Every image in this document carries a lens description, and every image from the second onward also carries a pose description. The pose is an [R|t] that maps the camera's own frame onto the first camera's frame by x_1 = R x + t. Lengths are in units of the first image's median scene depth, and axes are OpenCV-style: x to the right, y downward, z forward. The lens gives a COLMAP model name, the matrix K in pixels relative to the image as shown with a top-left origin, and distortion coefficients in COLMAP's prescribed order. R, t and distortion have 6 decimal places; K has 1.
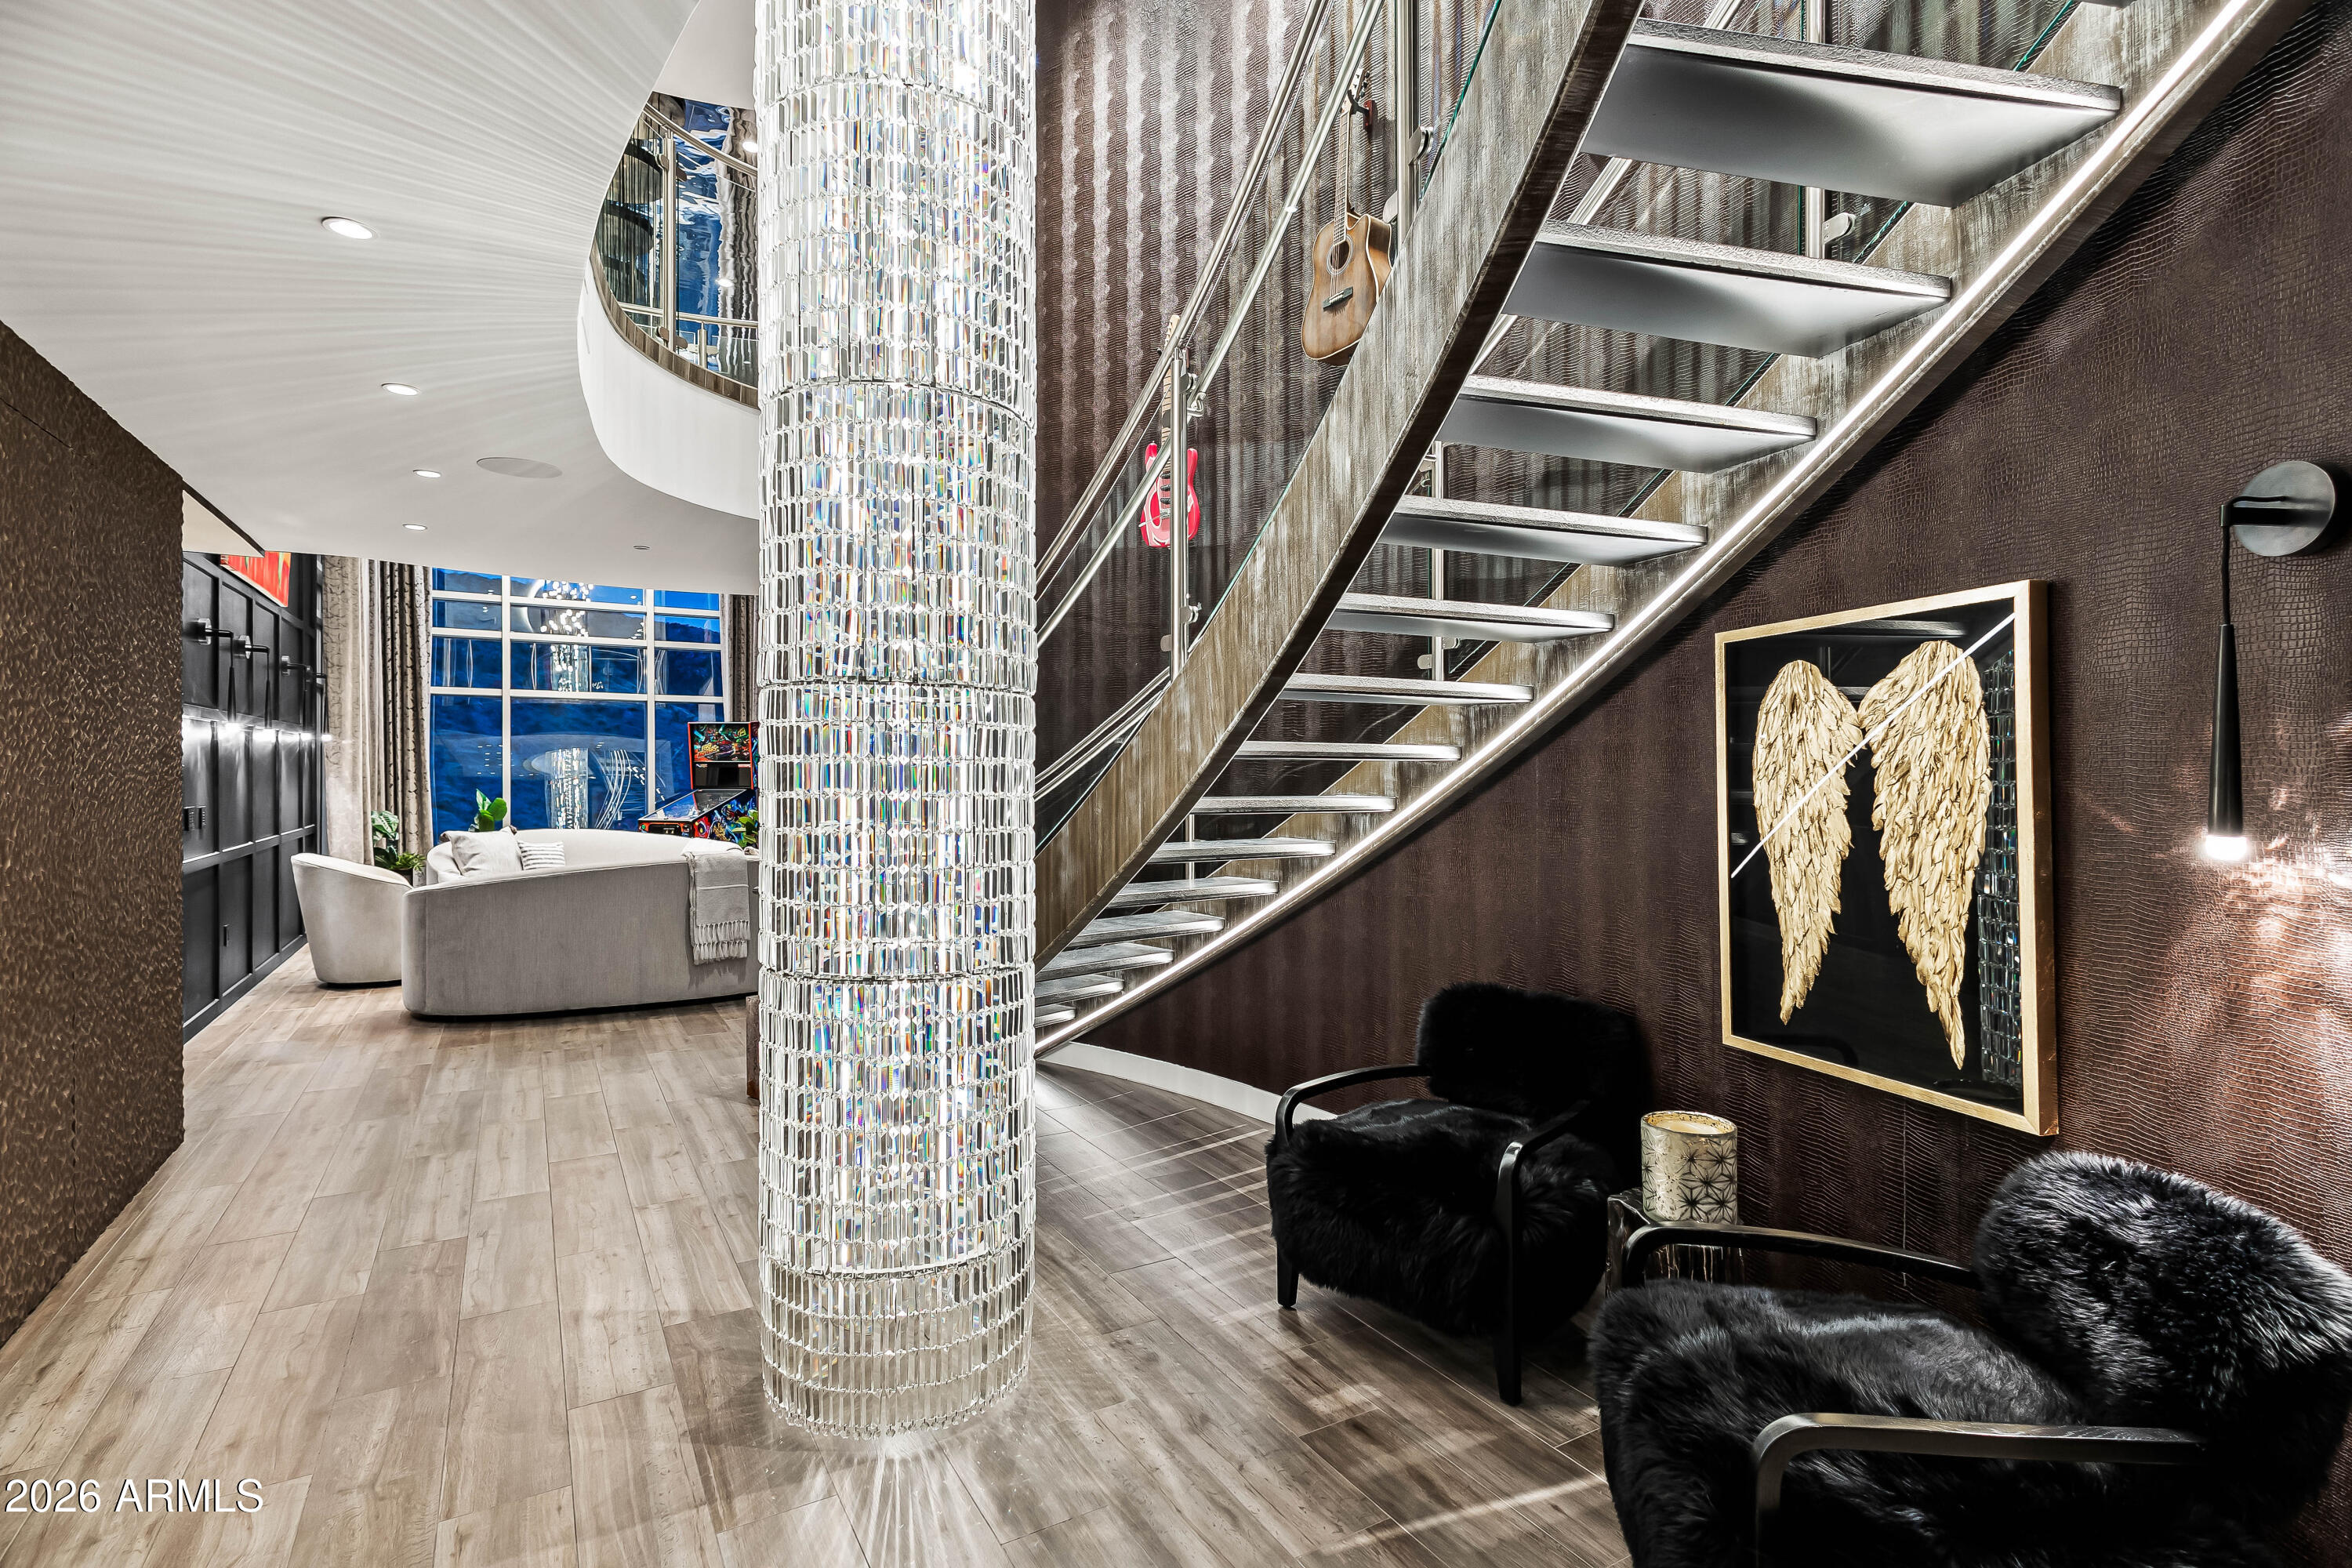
lens RADIAL K [[1122.5, 0, 1181.5], [0, 1122.5, 770.8], [0, 0, 1]] dist [0.003072, -0.000291]
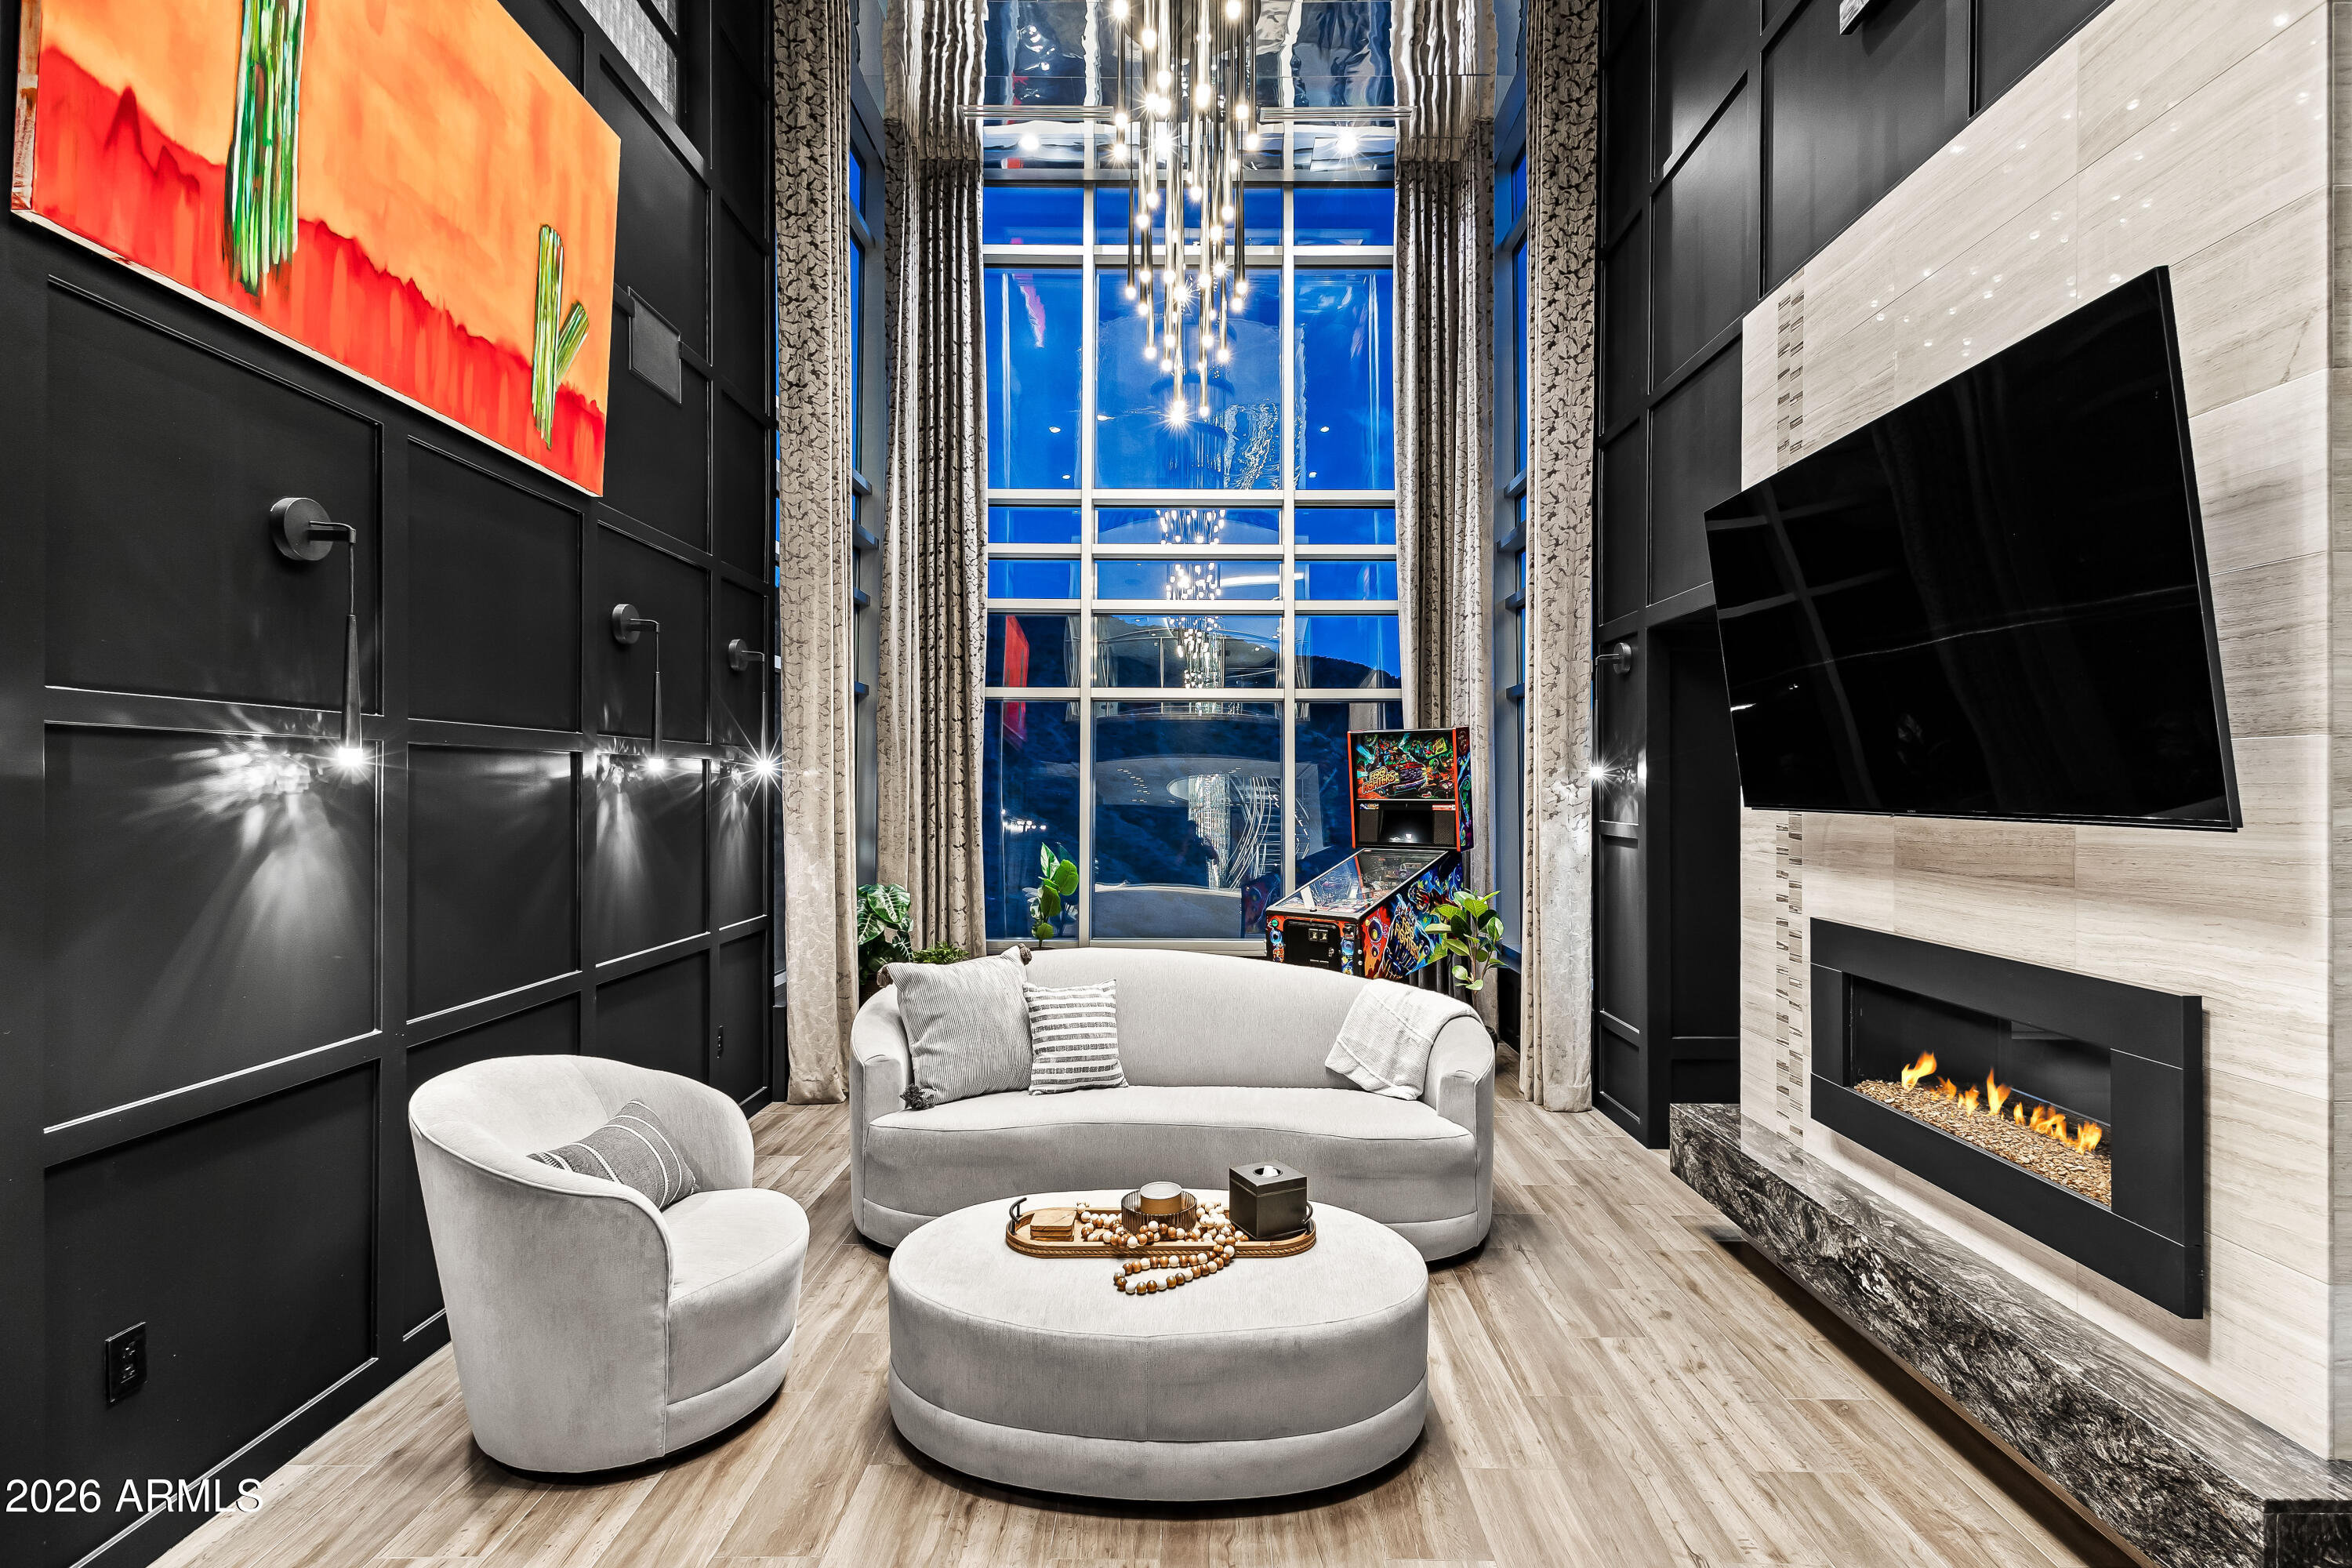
lens RADIAL K [[1090.8, 0, 1173.0], [0, 1090.8, 786.6], [0, 0, 1]] dist [0.003892, 0.000110]
pose [[0.849886, -0.000463, -0.526966, -1.019234], [-0.000960, 0.999997, -0.002426, -0.062363], [0.526965, 0.002568, 0.849883, 2.204246]]
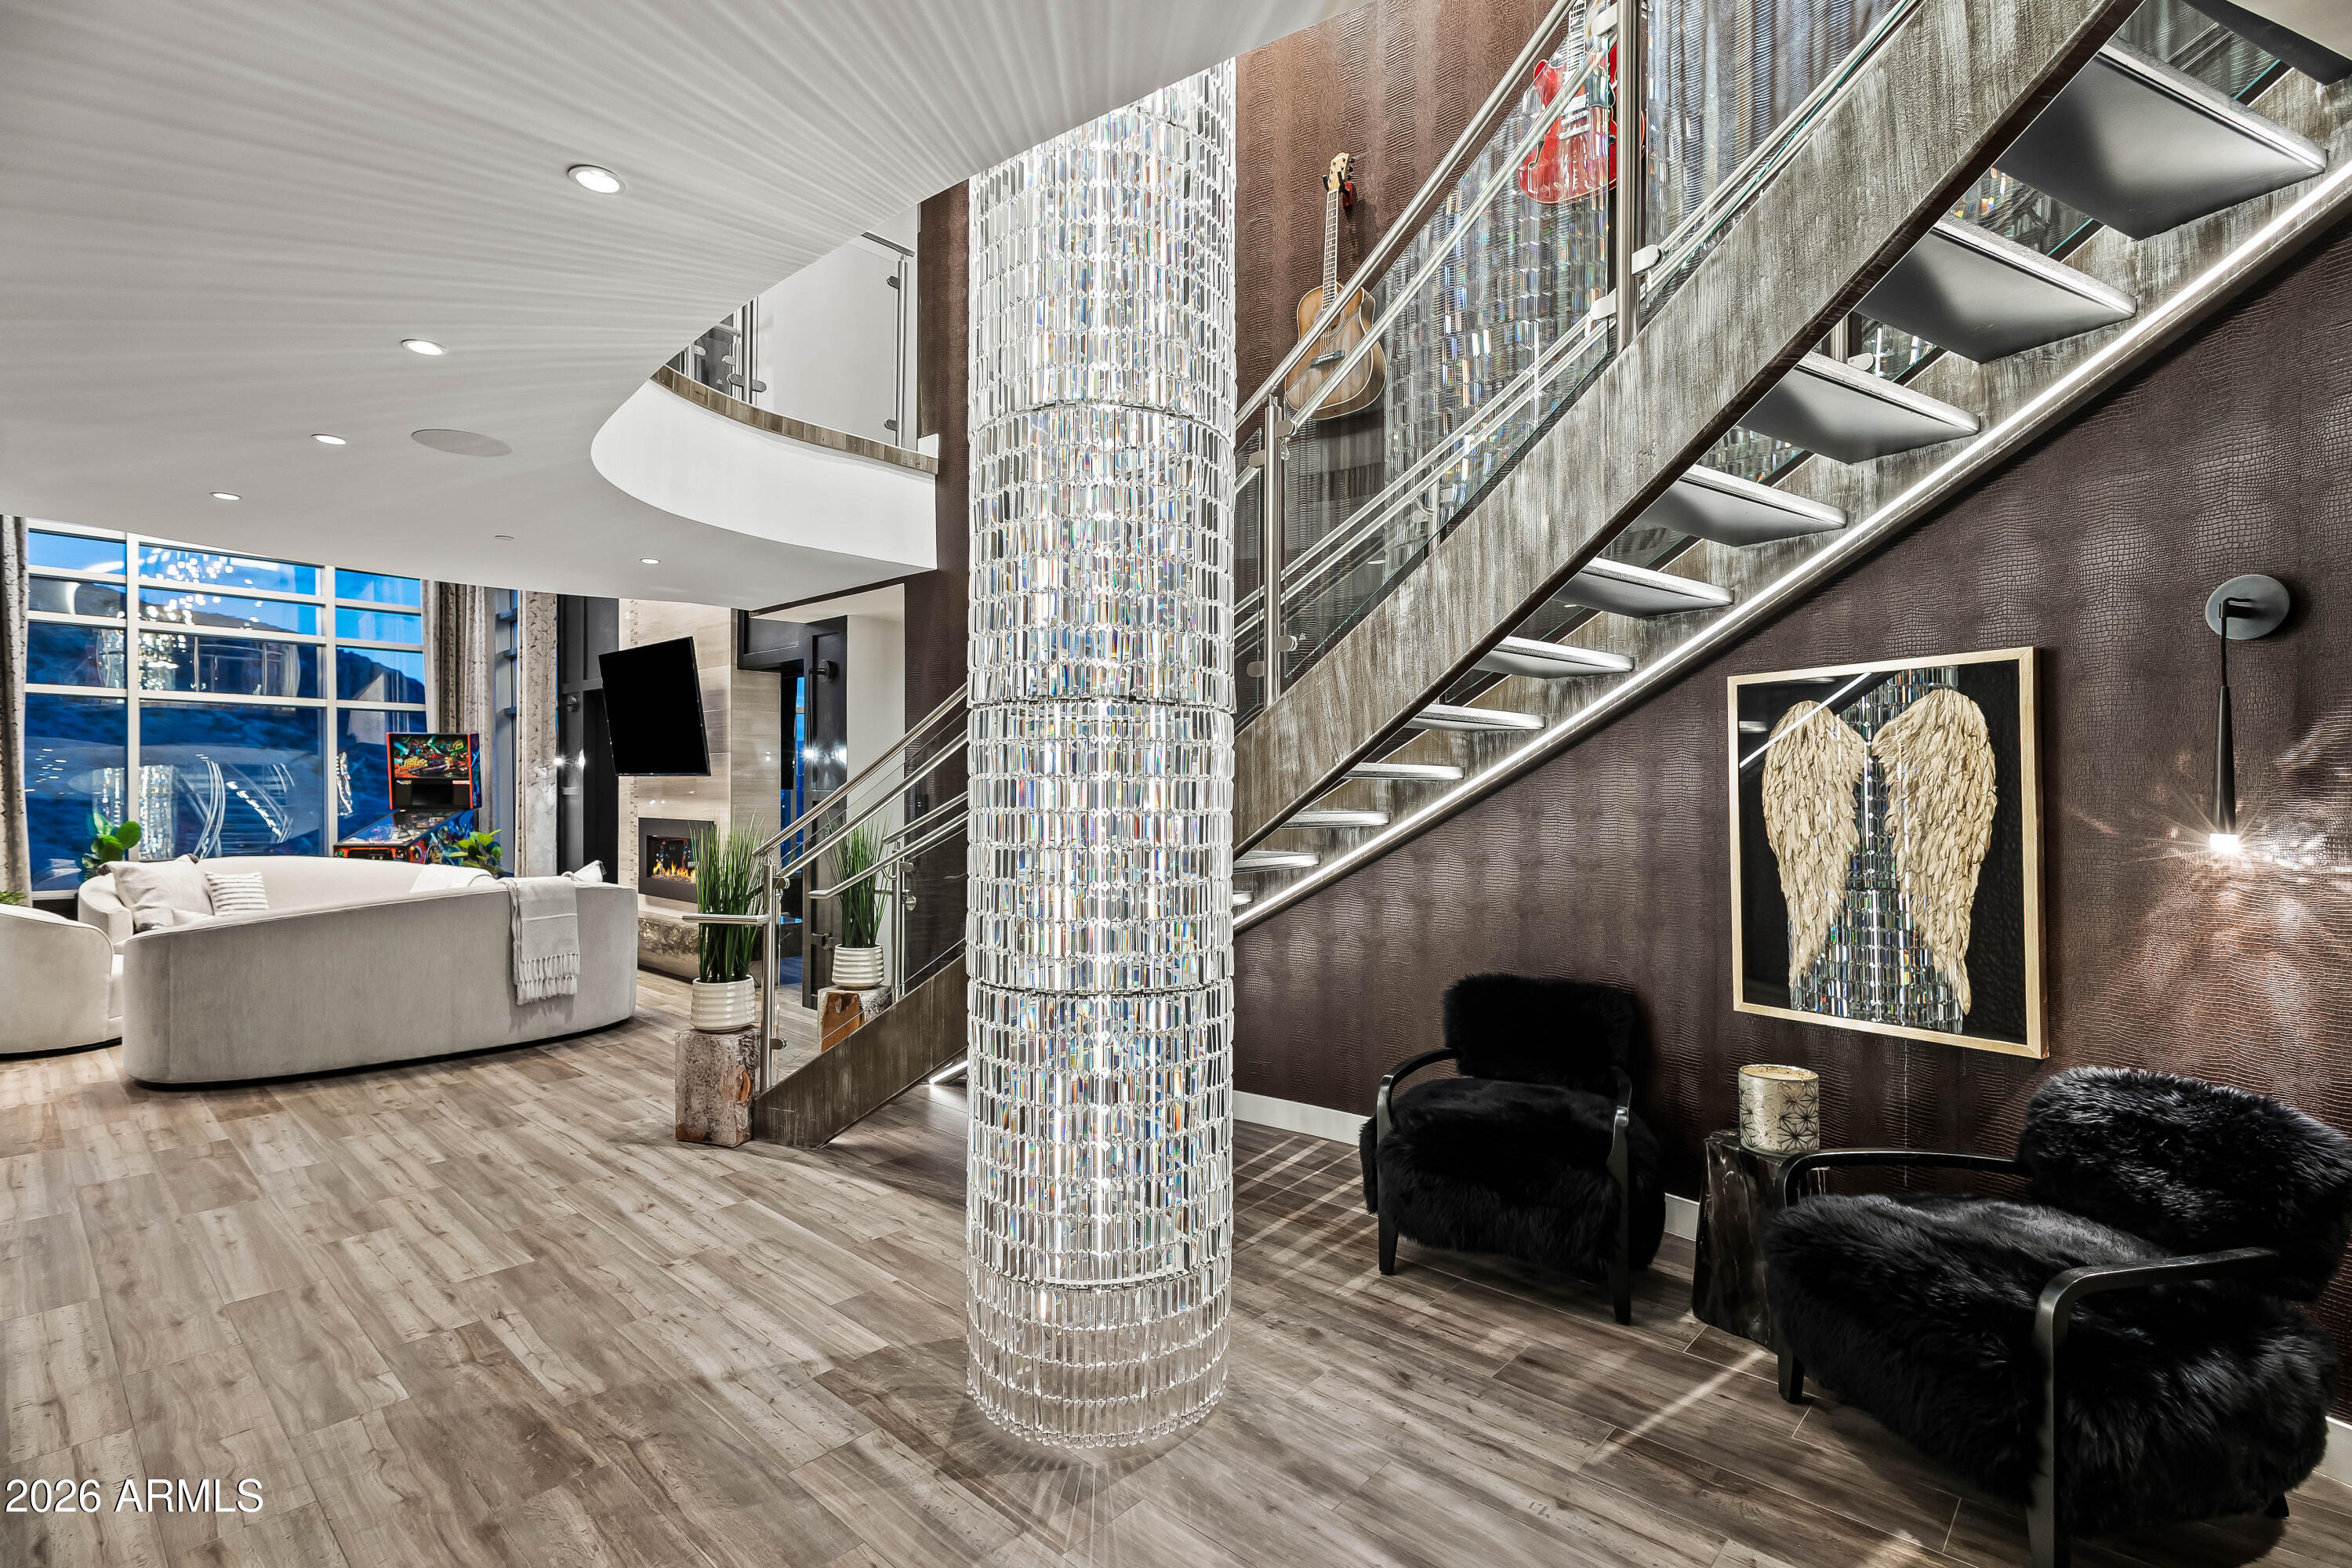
lens RADIAL K [[1090.8, 0, 1173.0], [0, 1090.8, 786.6], [0, 0, 1]] dist [0.003892, 0.000110]
pose [[0.956295, 0.001328, 0.292399, -0.475814], [-0.000679, 0.999997, -0.002318, 0.001099], [-0.292402, 0.002018, 0.956294, 0.037273]]
